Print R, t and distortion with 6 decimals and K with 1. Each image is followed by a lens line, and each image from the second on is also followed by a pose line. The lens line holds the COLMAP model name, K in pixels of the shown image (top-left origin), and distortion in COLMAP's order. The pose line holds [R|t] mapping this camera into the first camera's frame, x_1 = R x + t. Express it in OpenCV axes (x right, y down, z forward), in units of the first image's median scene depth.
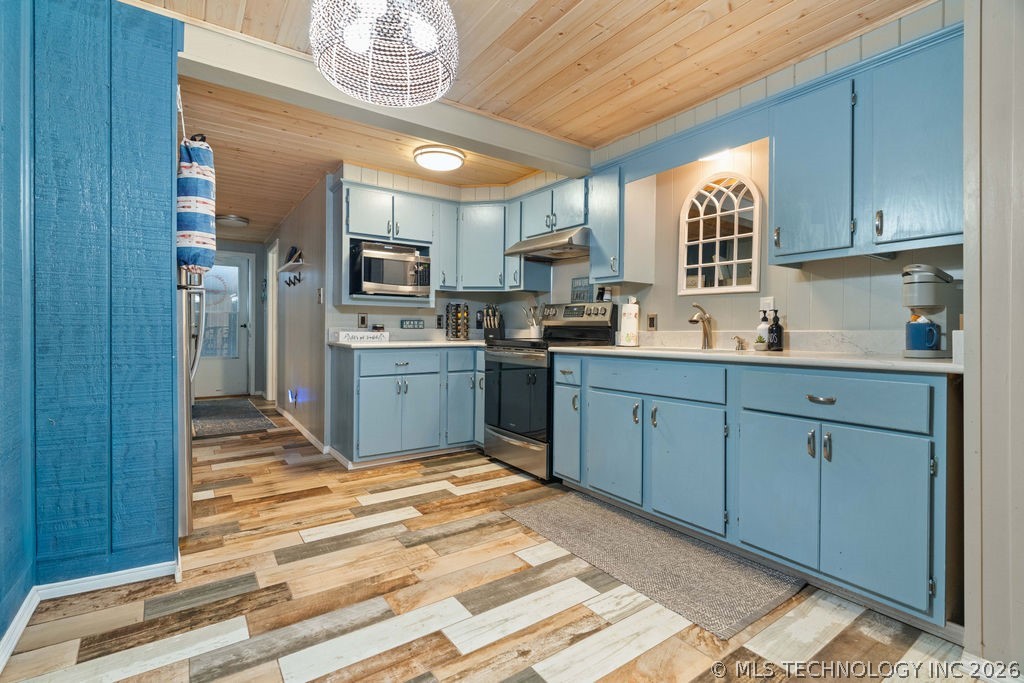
lens RADIAL K [[471.5, 0, 509.7], [0, 471.5, 334.4], [0, 0, 1]] dist [-0.005364, 0.000275]
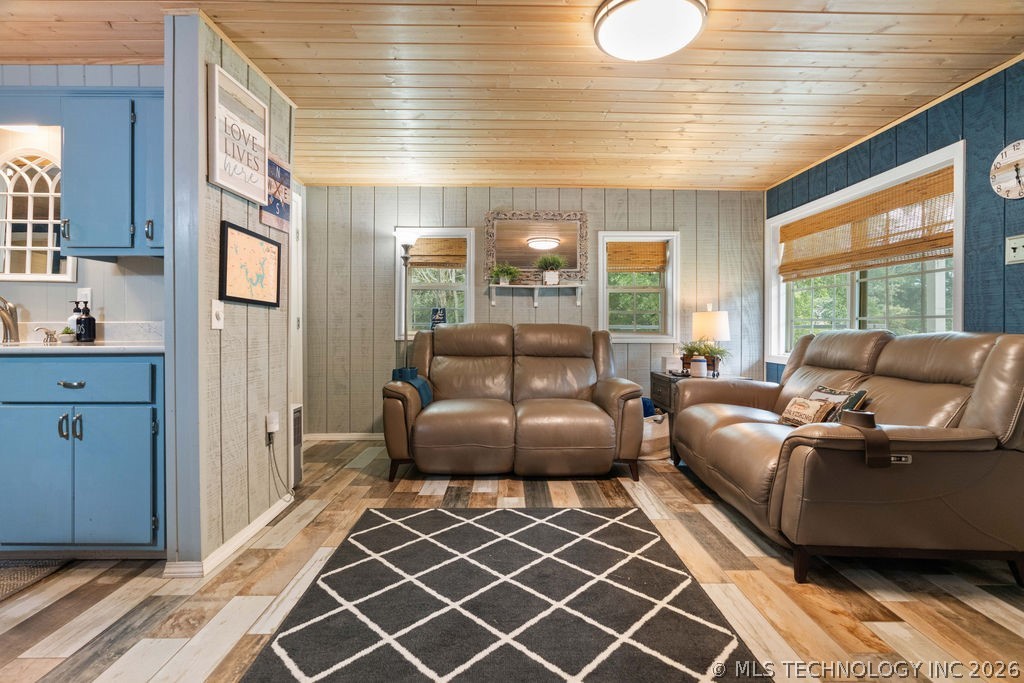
lens RADIAL K [[475.4, 0, 512.9], [0, 475.4, 326.2], [0, 0, 1]] dist [-0.003572, 0.000684]
pose [[0.561760, -0.005991, 0.827279, 0.197851], [0.009251, 0.999957, 0.000960, 0.007566], [-0.827249, 0.007114, 0.561791, -0.270177]]
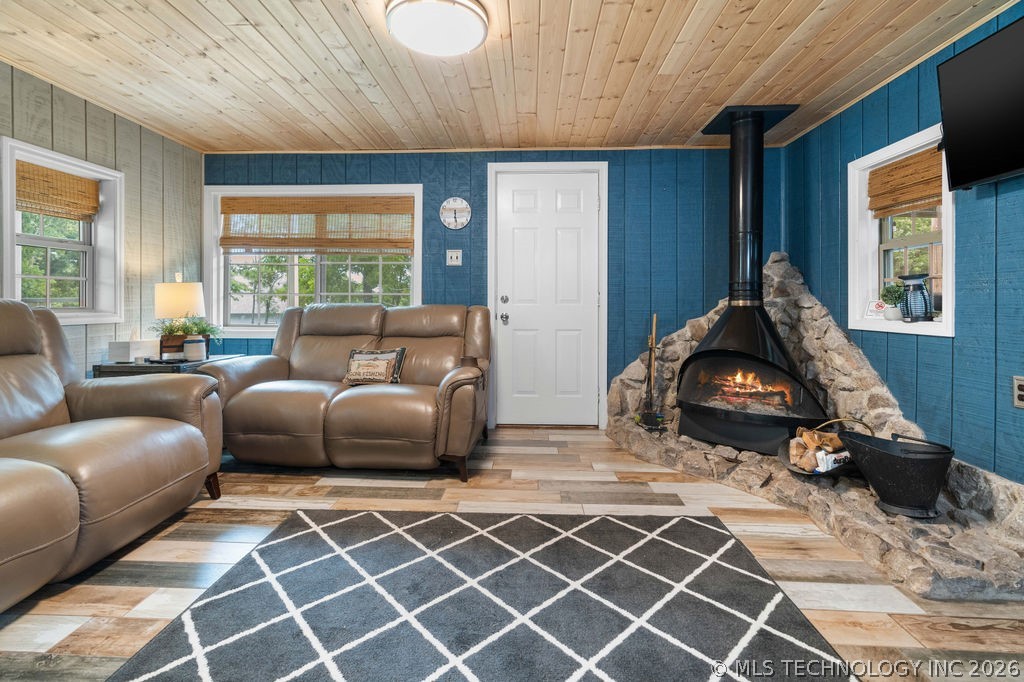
lens RADIAL K [[475.4, 0, 510.1], [0, 475.4, 301.9], [0, 0, 1]] dist [-0.005946, 0.000281]
pose [[-0.794326, -0.011531, 0.607382, 0.324181], [-0.005098, 0.999911, 0.012316, 0.000755], [-0.607471, 0.006686, -0.794314, 0.438980]]
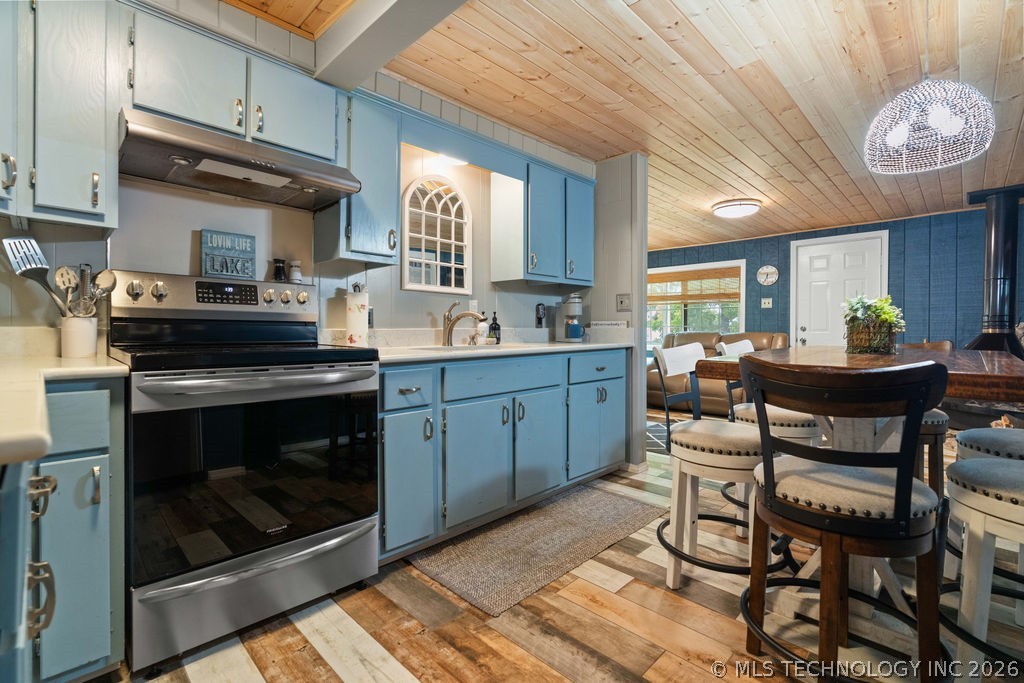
lens RADIAL K [[465.0, 0, 511.2], [0, 465.0, 336.4], [0, 0, 1]] dist [-0.000726, 0.000306]
pose [[-0.187125, -0.022507, 0.982078, -0.567419], [0.006097, 0.999692, 0.024073, -0.012834], [-0.982317, 0.010492, -0.186930, 0.987396]]
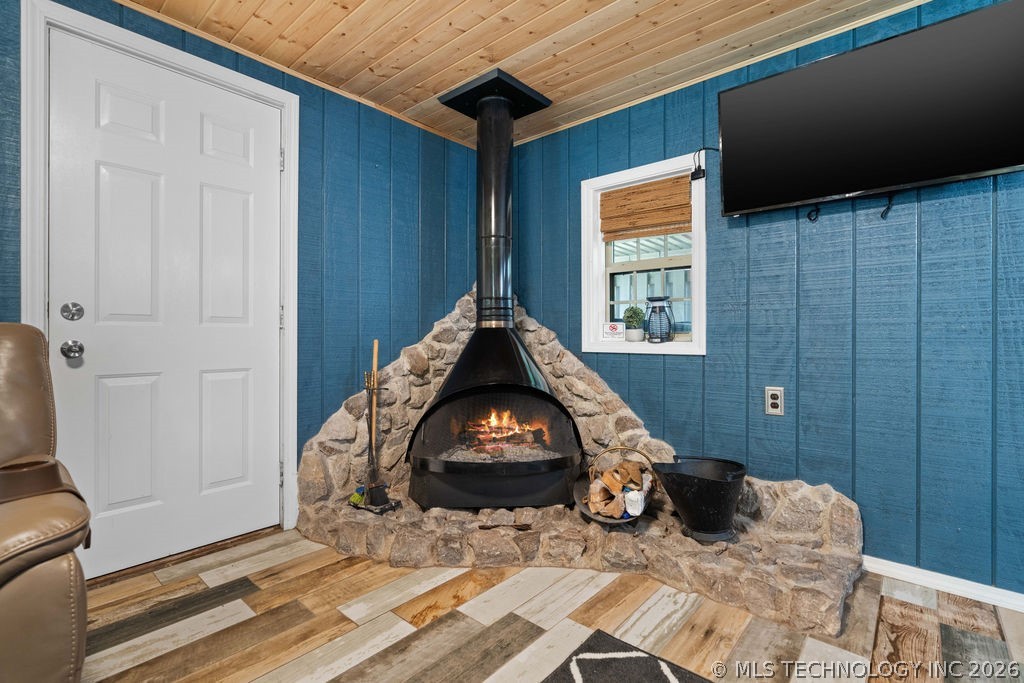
lens RADIAL K [[471.5, 0, 509.7], [0, 471.5, 334.4], [0, 0, 1]] dist [-0.005364, 0.000275]
pose [[-0.971207, -0.012755, -0.237895, 0.738341], [-0.014150, 0.999891, 0.004157, 0.028685], [0.237816, 0.007403, -0.971282, 0.111456]]
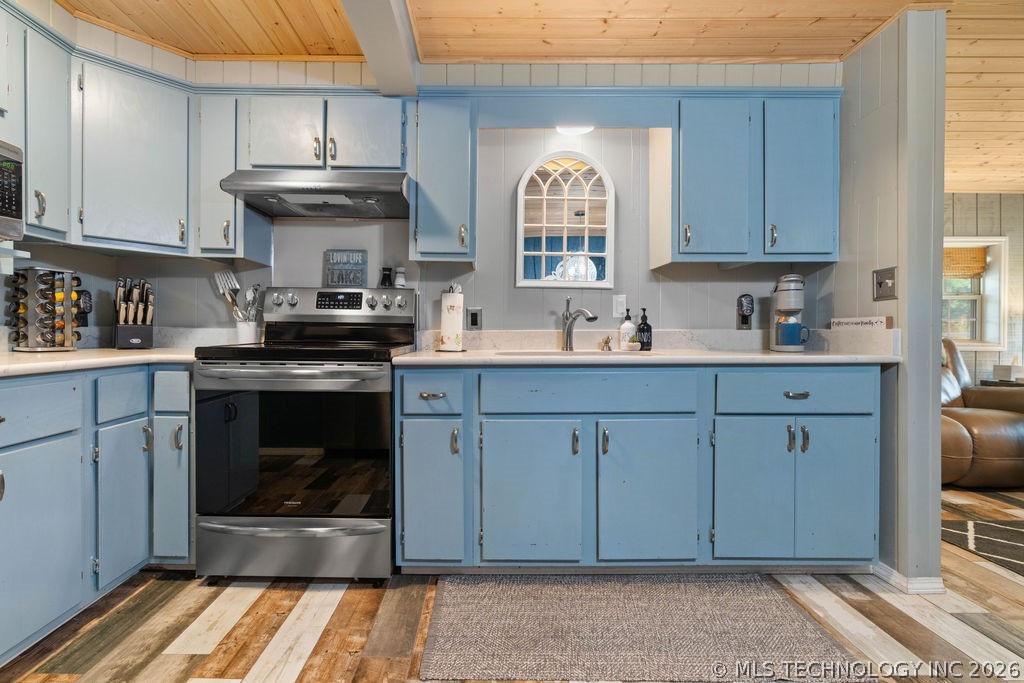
lens RADIAL K [[475.9, 0, 485.3], [0, 475.9, 338.6], [0, 0, 1]] dist [-0.005122, 0.000808]
pose [[0.572188, -0.017117, 0.819944, -0.362300], [0.007777, 0.999850, 0.015445, -0.005694], [-0.820086, -0.002461, 0.572235, 0.582249]]
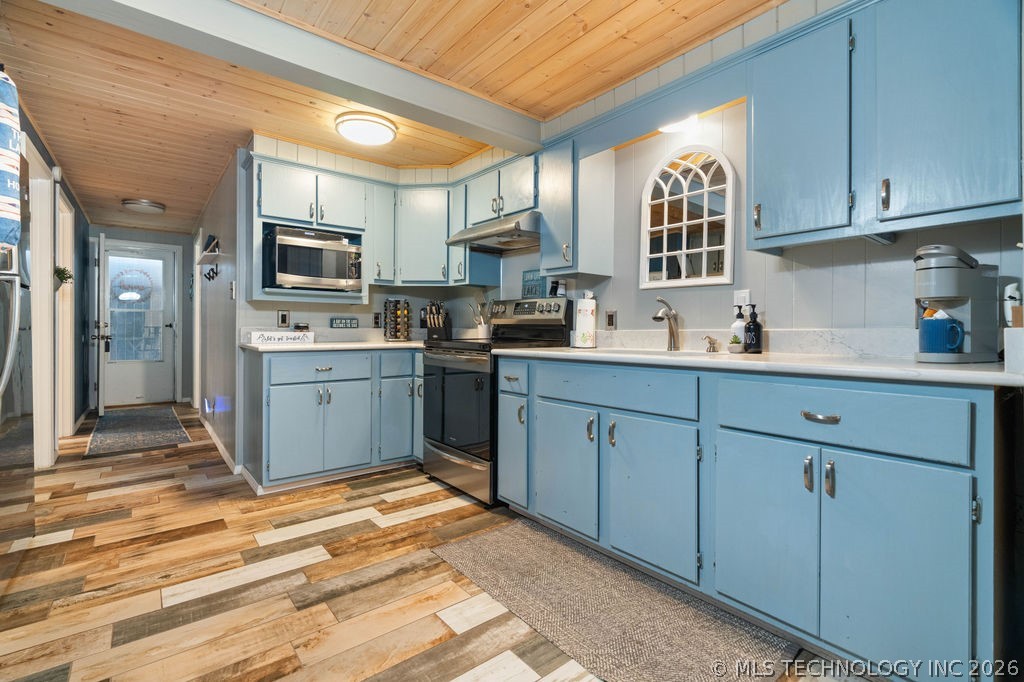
lens RADIAL K [[467.4, 0, 506.4], [0, 467.4, 332.3], [0, 0, 1]] dist [-0.004533, 0.000022]
pose [[0.997935, -0.002632, 0.064177, 0.057119], [0.002862, 0.999990, -0.003483, -0.000558], [-0.064167, 0.003660, 0.997932, 0.158958]]
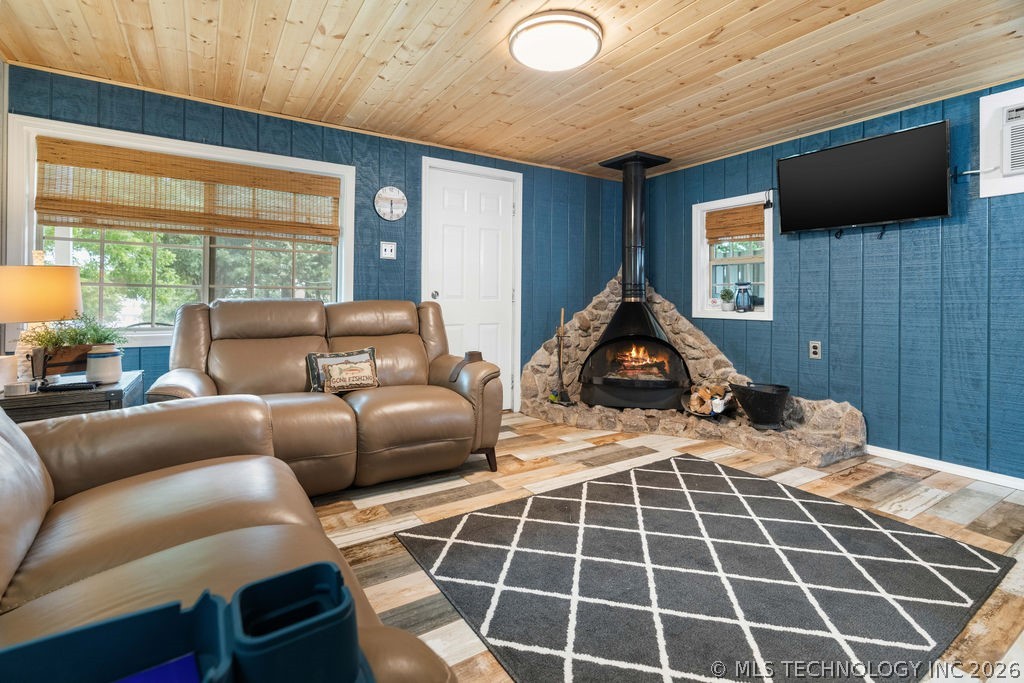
lens RADIAL K [[477.5, 0, 504.9], [0, 477.5, 296.2], [0, 0, 1]] dist [-0.008477, 0.001113]
pose [[-0.998907, -0.018030, 0.043123, 0.884152], [-0.017809, 0.999826, 0.005489, 0.002804], [-0.043215, 0.004715, -0.999055, 0.716305]]
